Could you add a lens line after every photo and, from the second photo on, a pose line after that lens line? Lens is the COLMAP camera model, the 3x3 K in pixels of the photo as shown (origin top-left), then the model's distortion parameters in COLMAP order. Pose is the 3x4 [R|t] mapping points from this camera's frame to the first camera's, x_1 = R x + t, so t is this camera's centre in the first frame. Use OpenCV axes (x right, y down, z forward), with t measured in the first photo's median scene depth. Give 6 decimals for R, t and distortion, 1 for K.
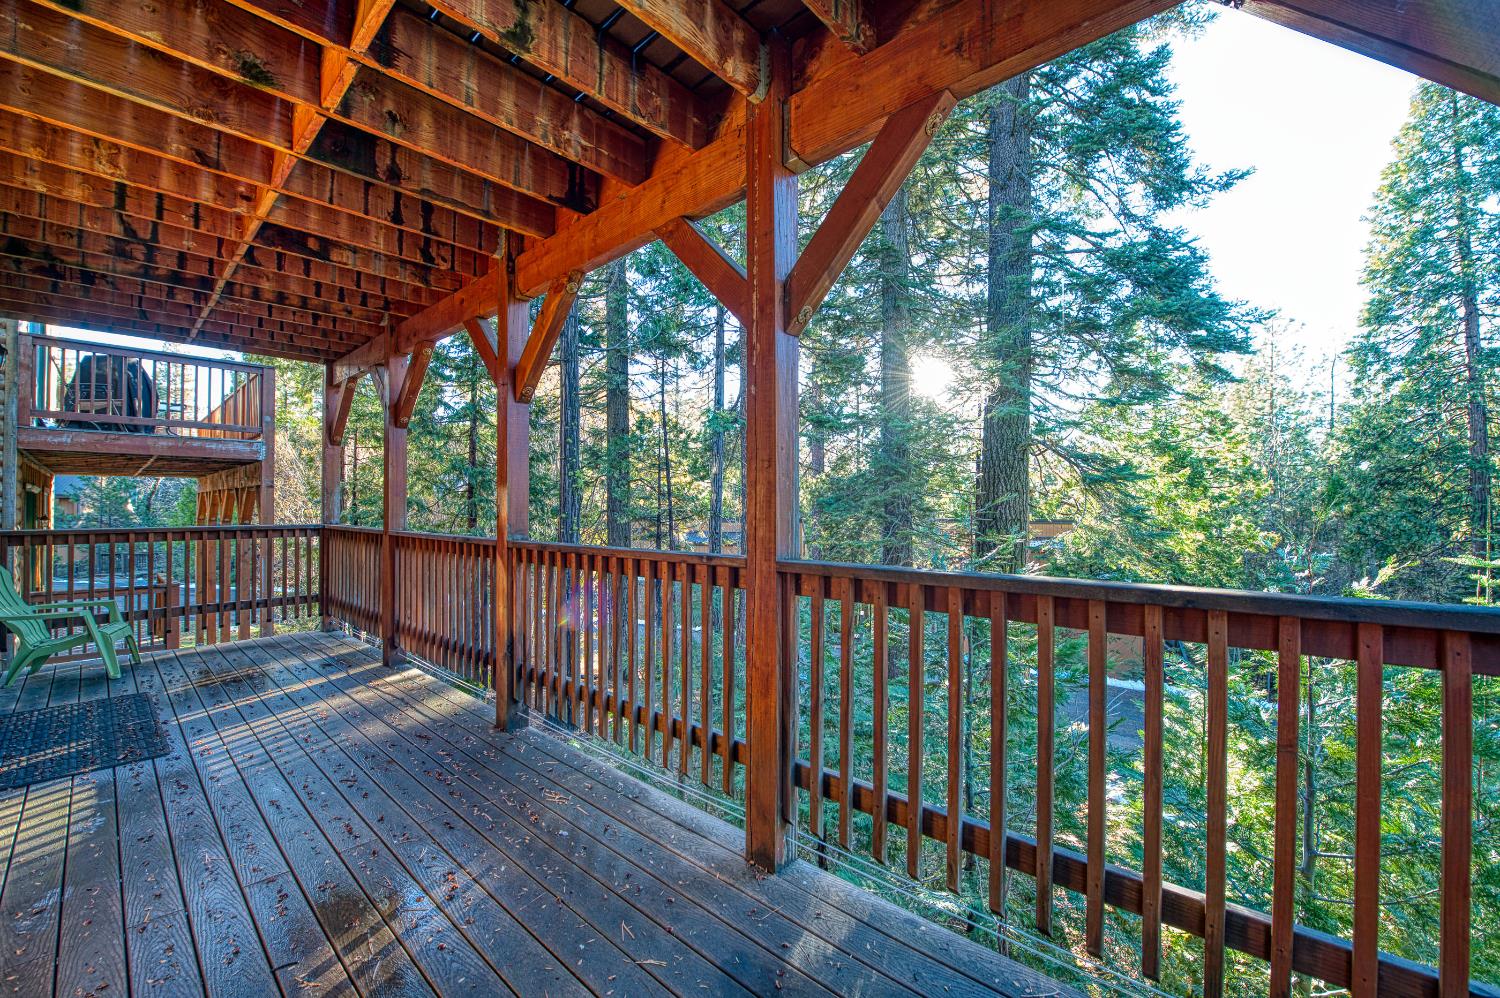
lens RADIAL K [[601.7, 0, 747.5], [0, 601.7, 507.4], [0, 0, 1]] dist [-0.002230, -0.000977]
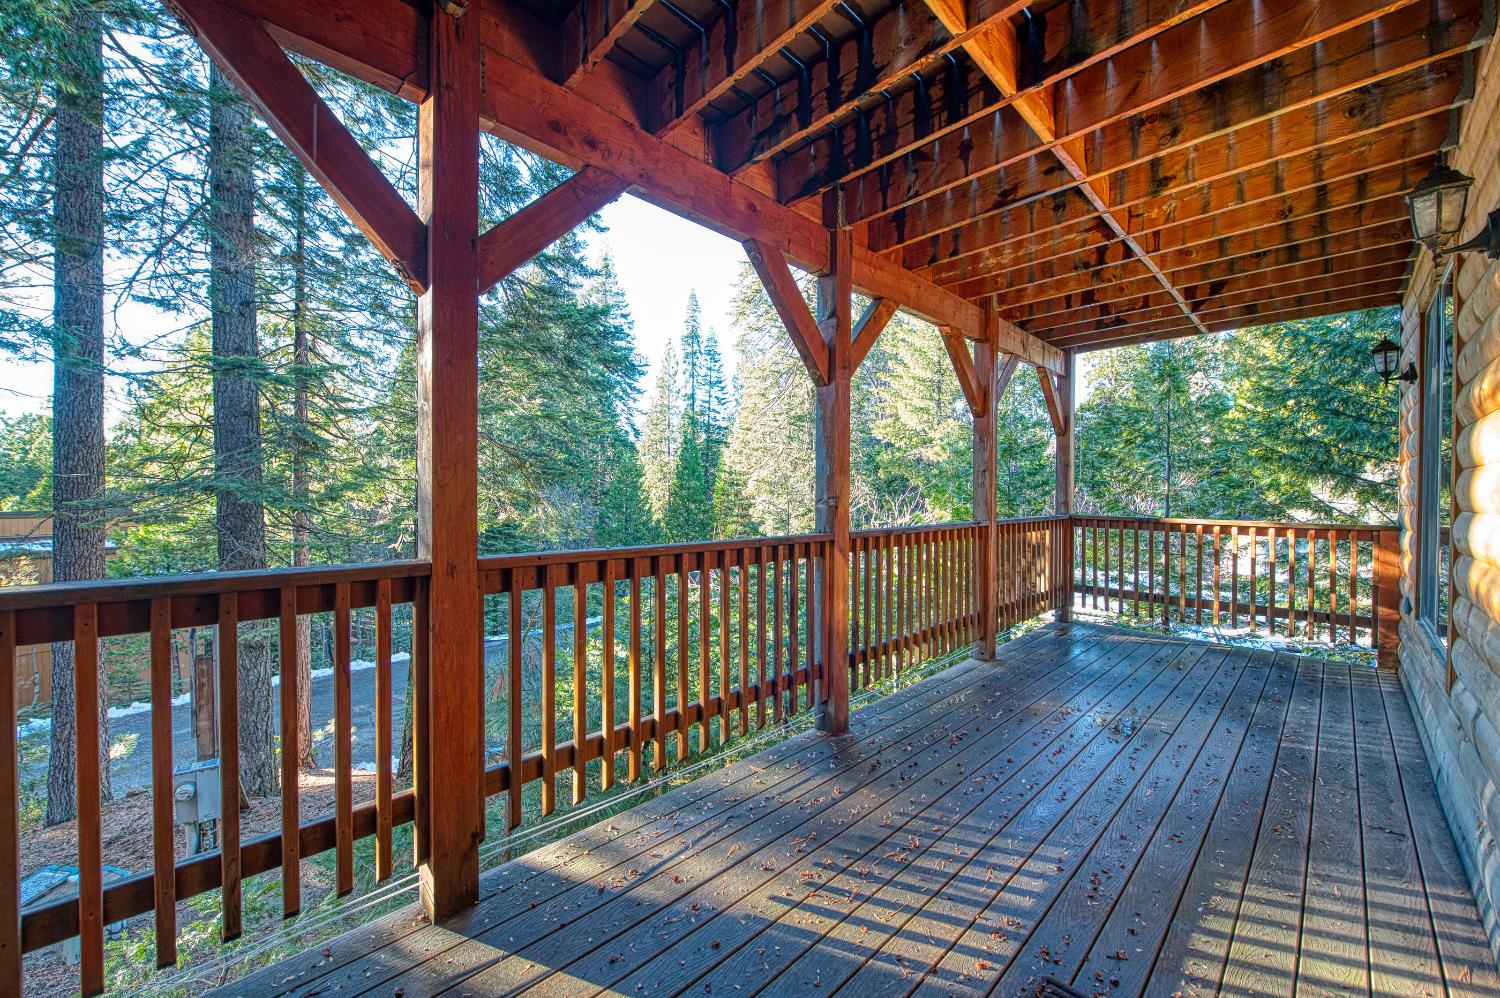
lens RADIAL K [[569.0, 0, 747.5], [0, 569.0, 501.7], [0, 0, 1]] dist [-0.001200, -0.000063]
pose [[0.057186, -0.004652, 0.998353, -1.378271], [-0.003004, 0.999984, 0.004832, 0.002756], [-0.998359, -0.003276, 0.057171, 1.154071]]
